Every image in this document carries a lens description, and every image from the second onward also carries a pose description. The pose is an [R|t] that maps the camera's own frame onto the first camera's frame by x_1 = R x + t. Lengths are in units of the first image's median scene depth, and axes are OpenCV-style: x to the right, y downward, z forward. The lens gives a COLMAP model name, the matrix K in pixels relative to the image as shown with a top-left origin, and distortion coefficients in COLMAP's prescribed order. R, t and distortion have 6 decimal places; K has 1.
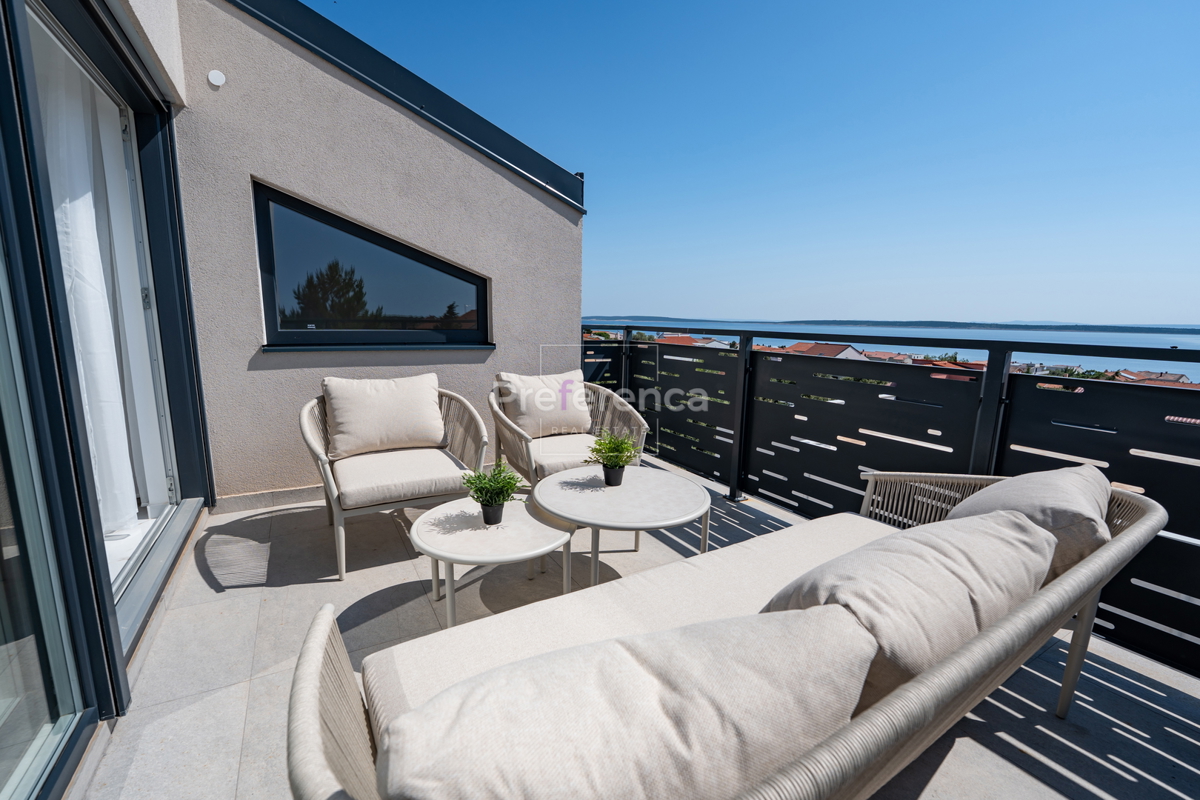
lens RADIAL K [[493.2, 0, 609.6], [0, 493.2, 403.6], [0, 0, 1]] dist [-0.026281, 0.005168]
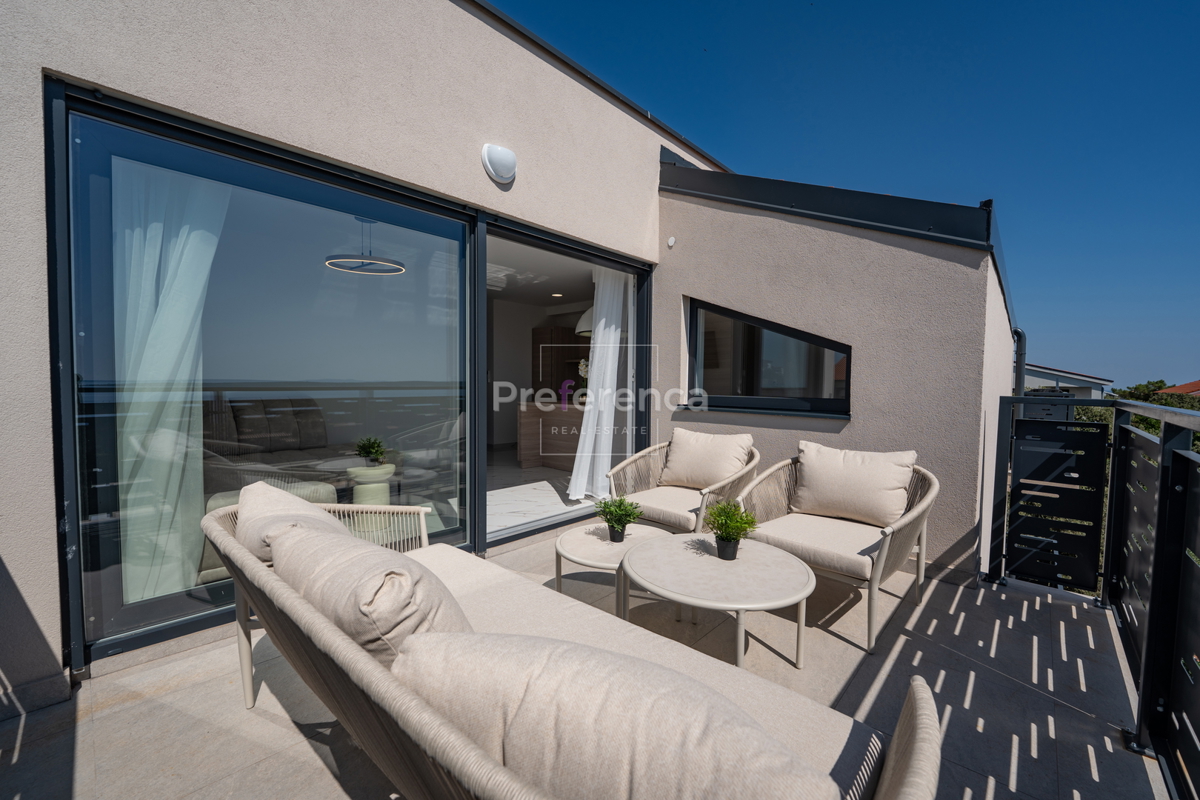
lens RADIAL K [[493.2, 0, 612.1], [0, 493.2, 401.8], [0, 0, 1]] dist [-0.026281, 0.005168]
pose [[0.304767, 0.022427, -0.952163, 0.662439], [-0.167431, 0.985416, -0.030381, -0.050977], [0.937595, 0.168680, 0.304077, 0.363289]]
